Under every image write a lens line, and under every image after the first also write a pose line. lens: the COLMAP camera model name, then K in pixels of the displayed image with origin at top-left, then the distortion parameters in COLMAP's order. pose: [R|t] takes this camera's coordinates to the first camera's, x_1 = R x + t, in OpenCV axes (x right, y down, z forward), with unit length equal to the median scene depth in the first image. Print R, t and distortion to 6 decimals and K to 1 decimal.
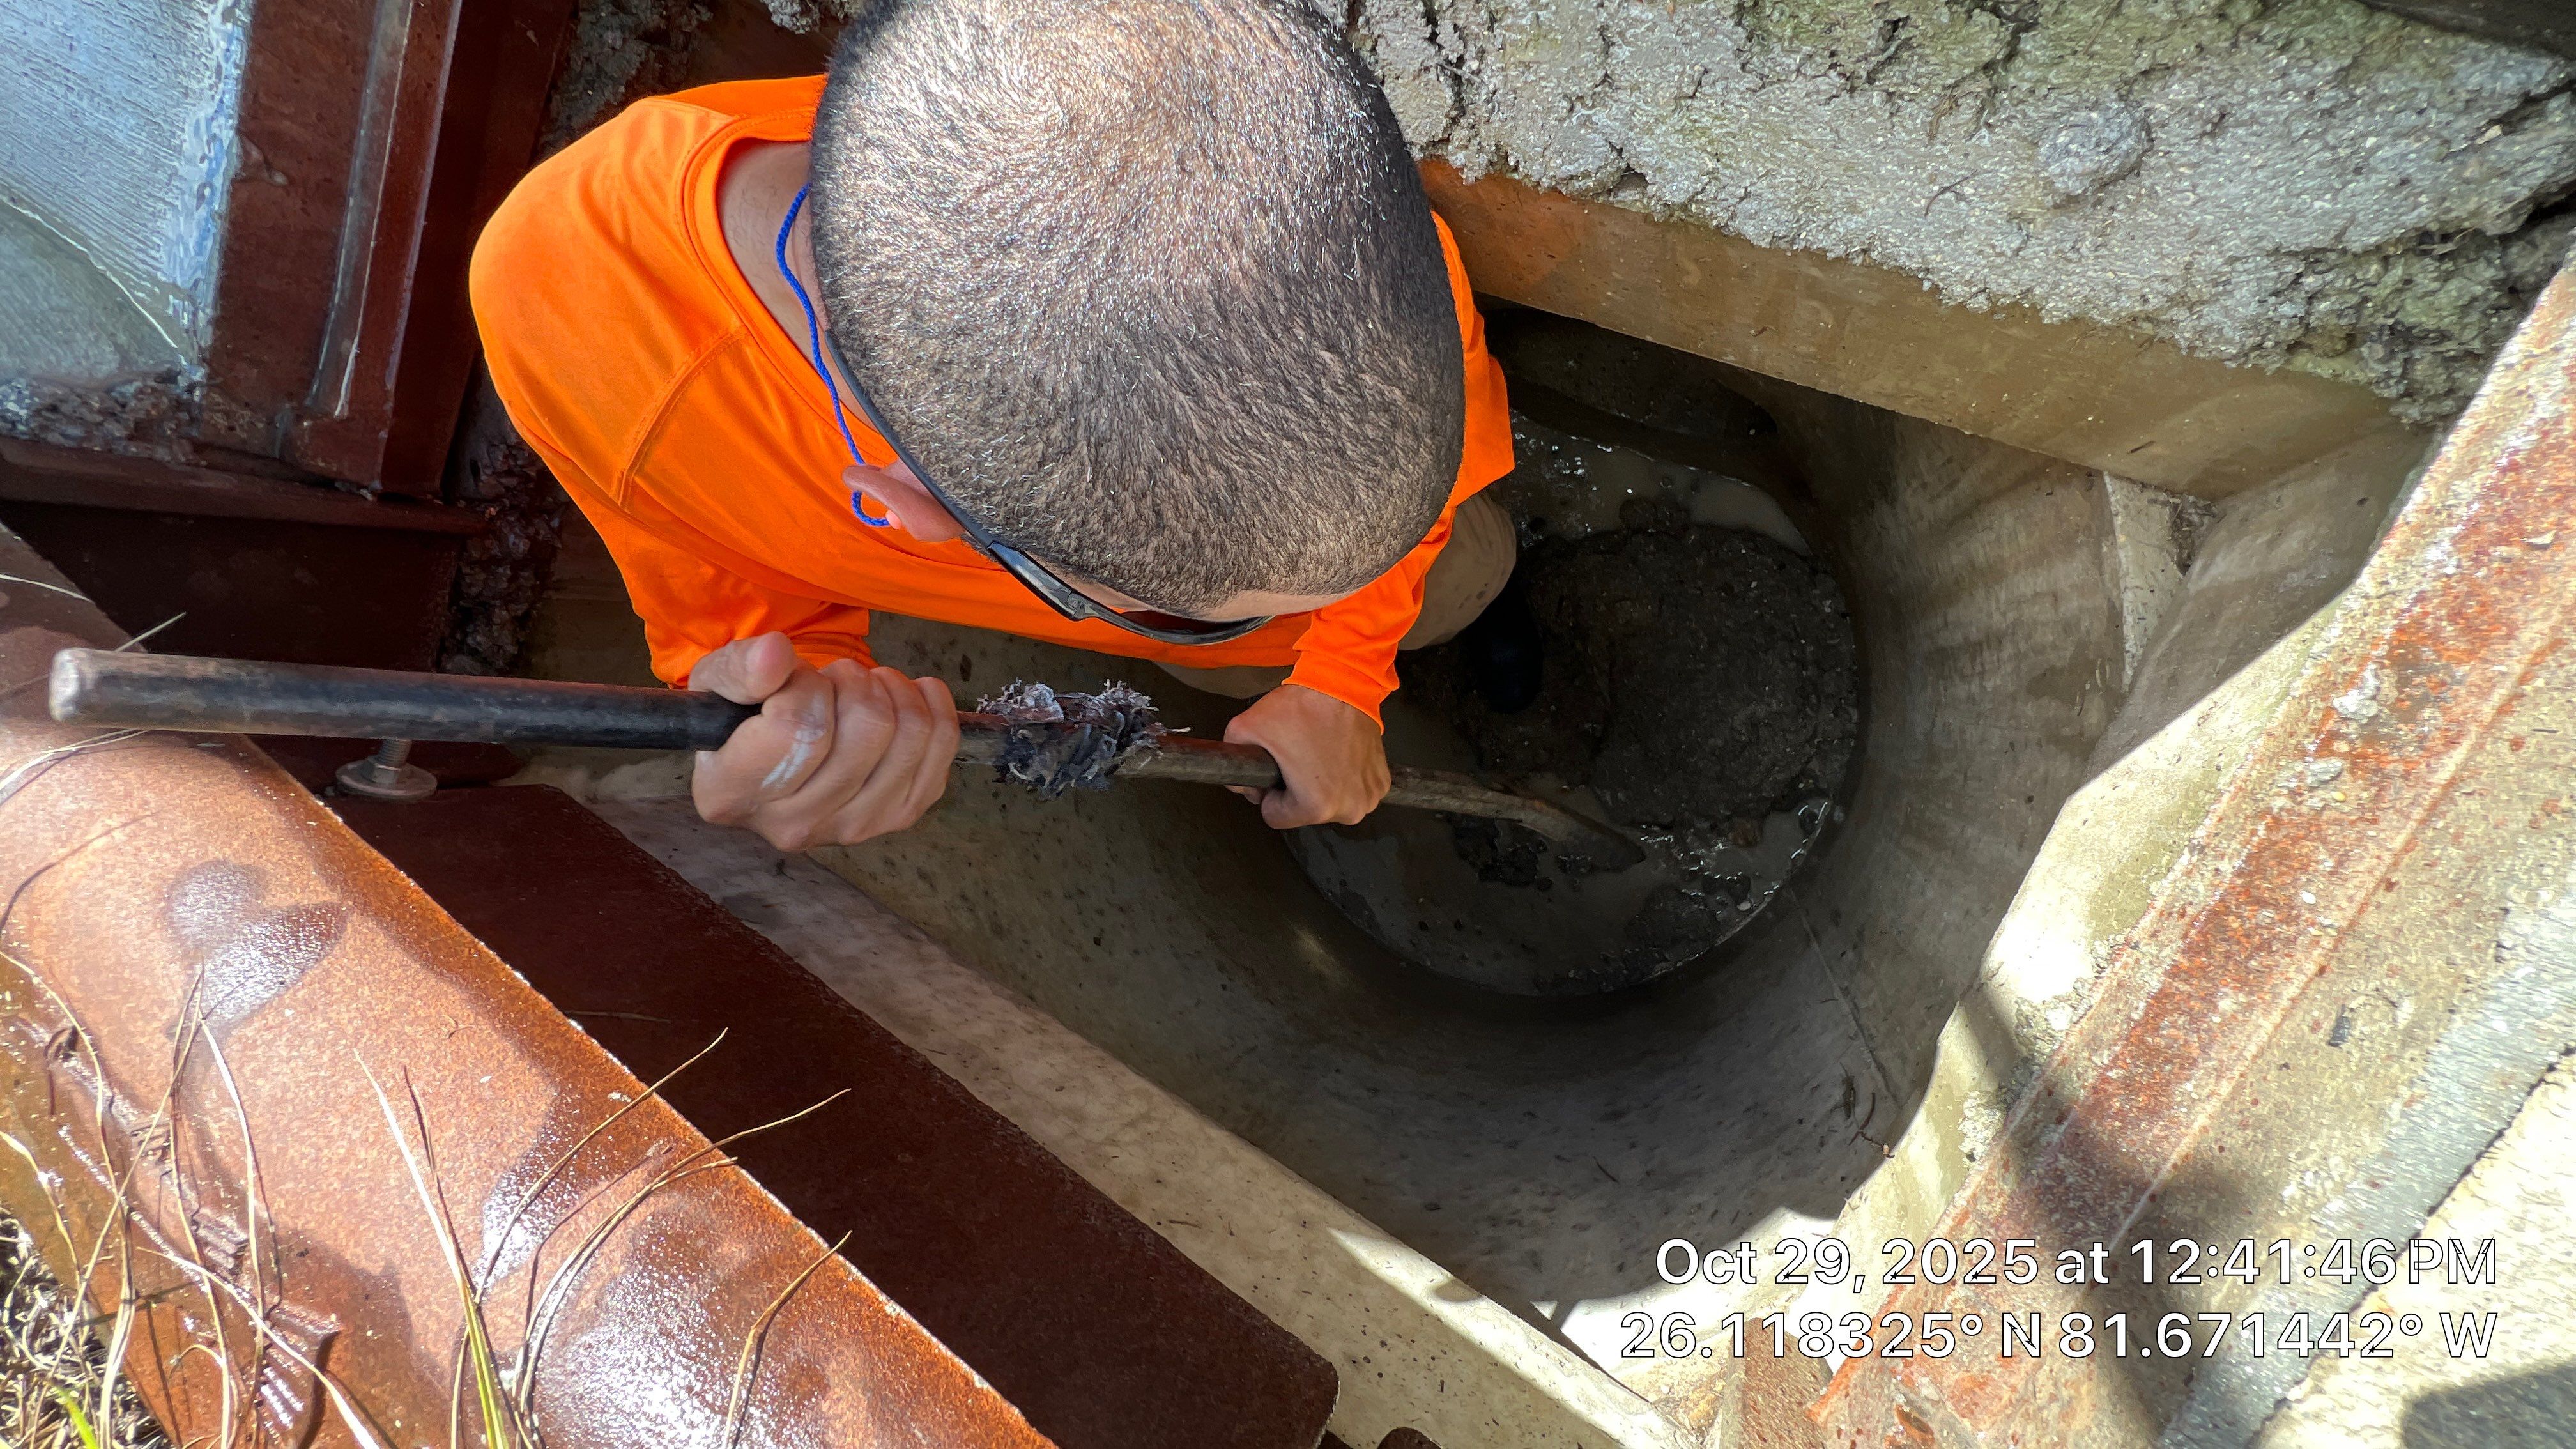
lens RADIAL K [[1035.0, 0, 1281.8], [0, 1035.0, 720.2], [0, 0, 1]] dist [0.002135, 0.000156]
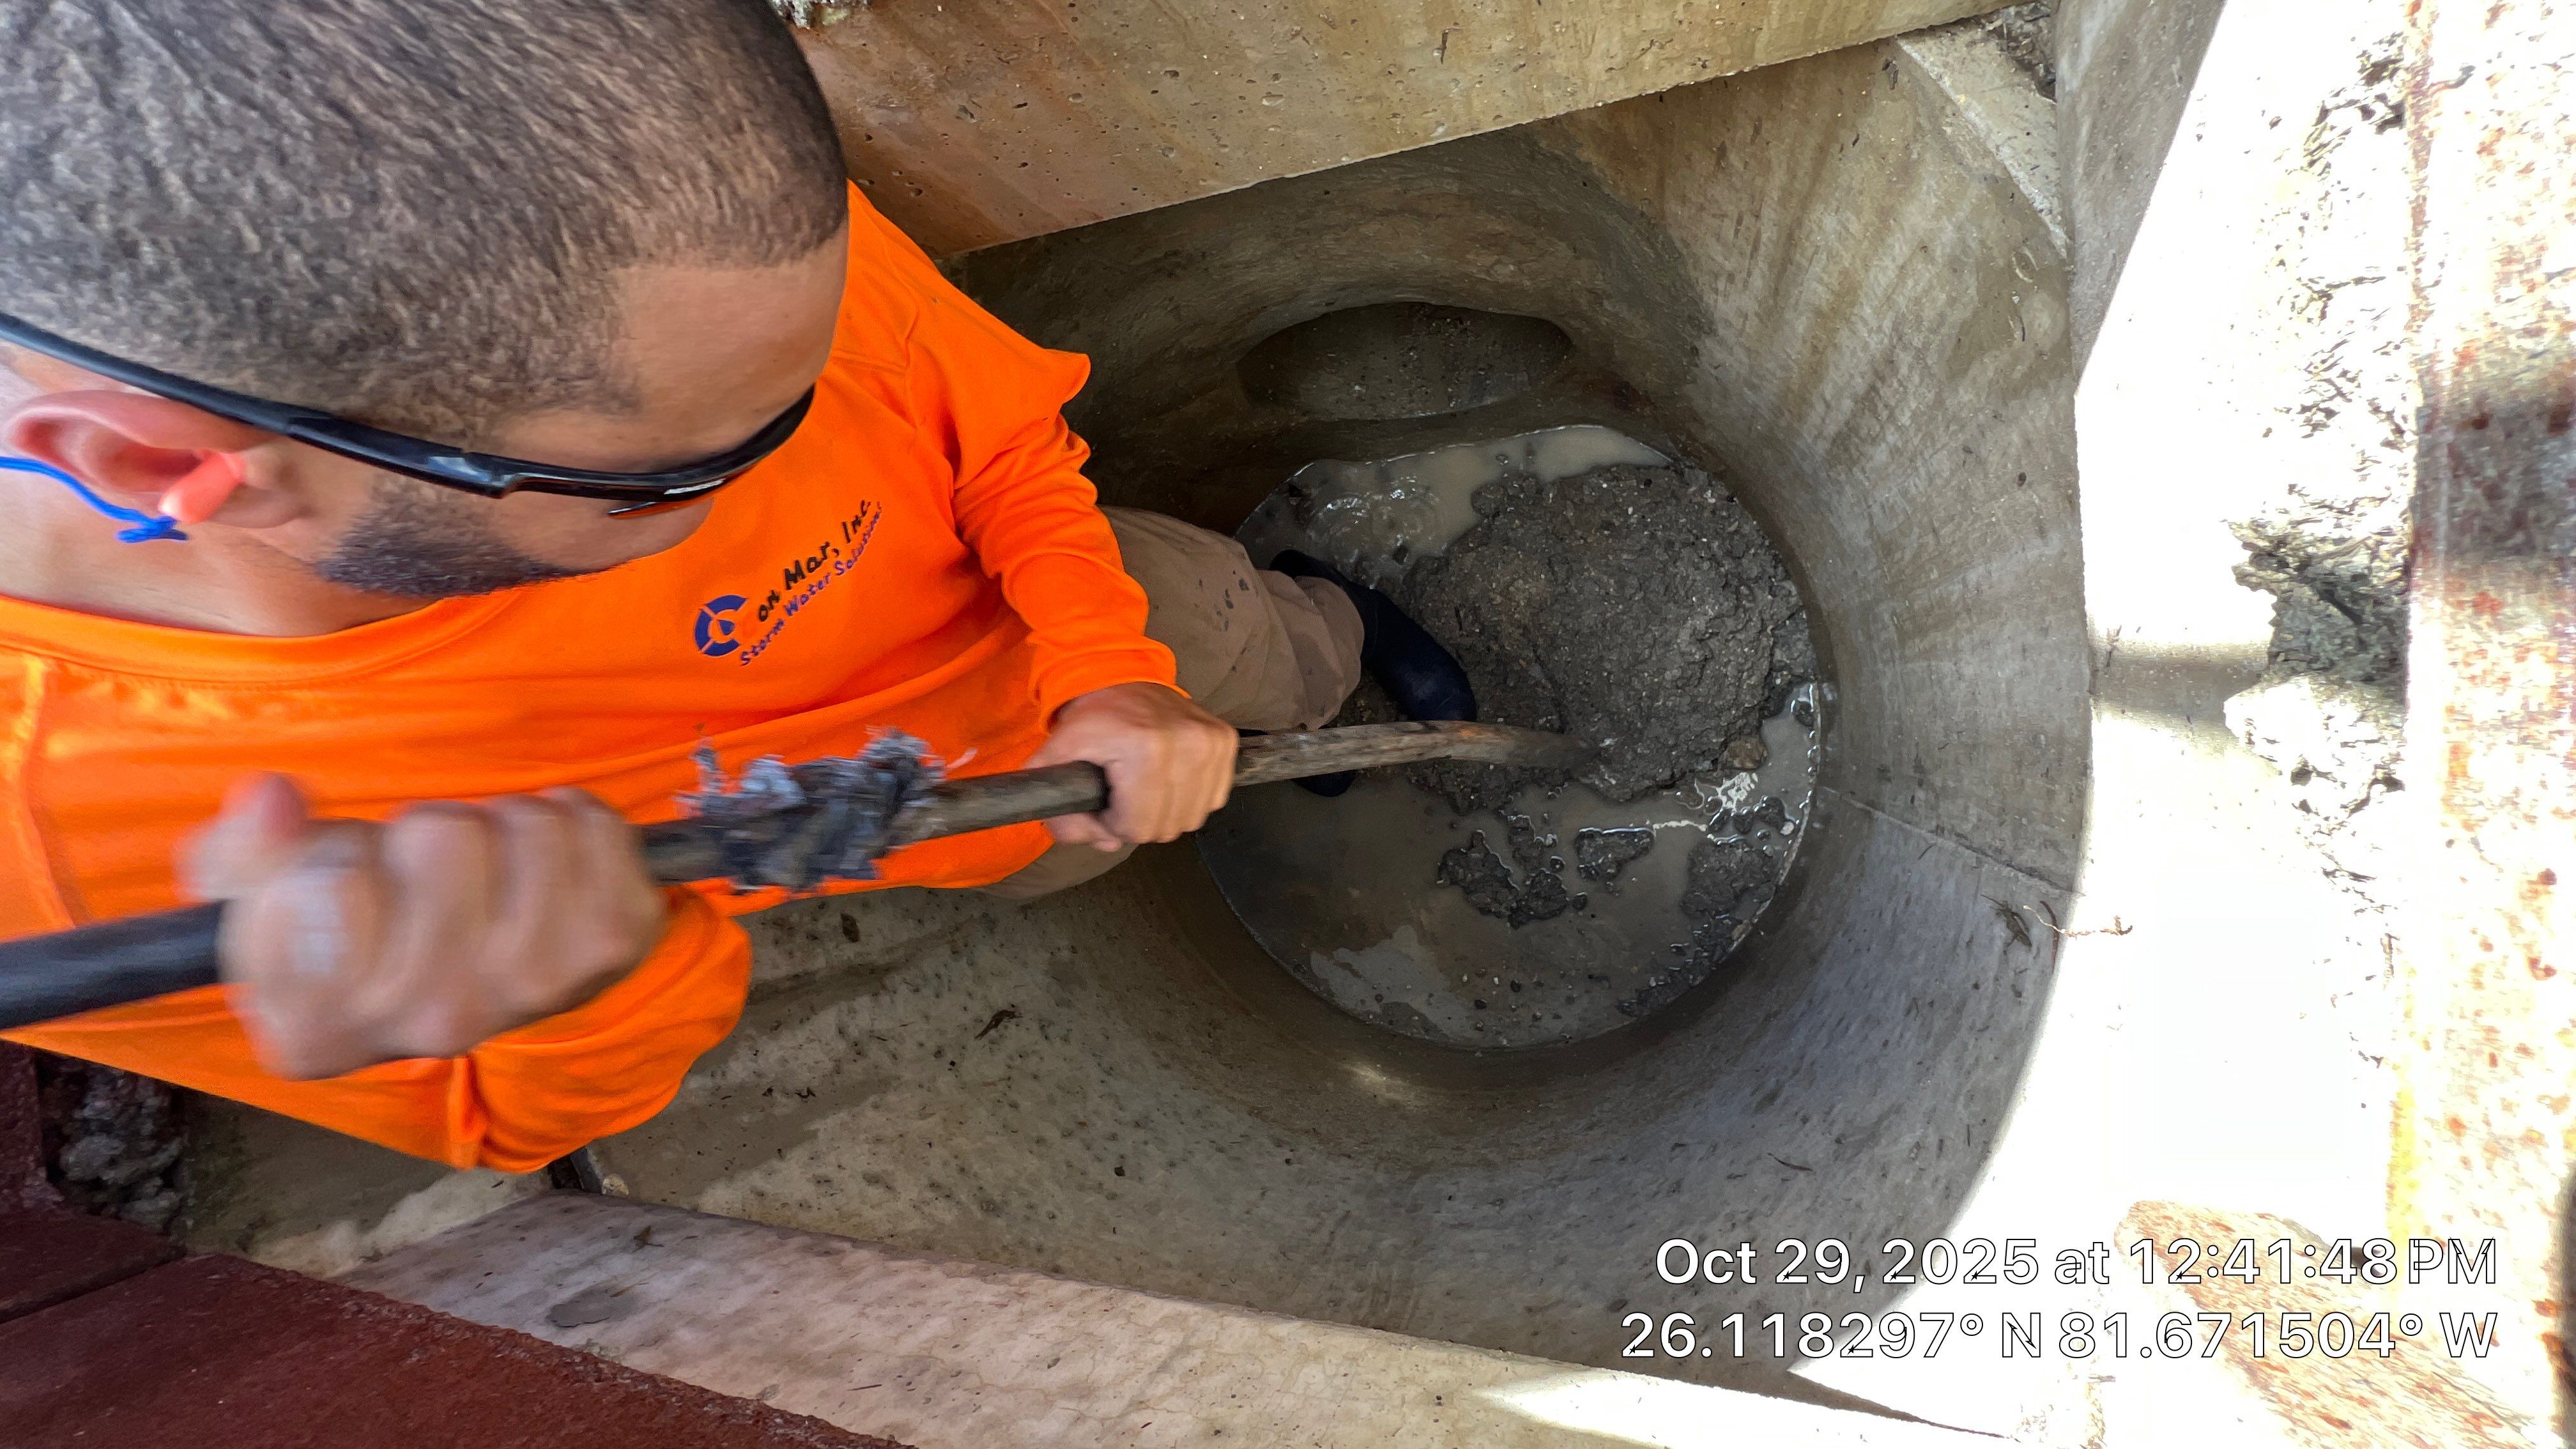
lens RADIAL K [[1039.2, 0, 1278.4], [0, 1039.2, 718.9], [0, 0, 1]] dist [-0.001617, 0.000080]
pose [[0.912511, -0.404278, 0.062316, 0.053557], [0.408978, 0.898787, -0.157858, 0.115140], [0.007809, 0.169533, 0.985494, 0.190775]]
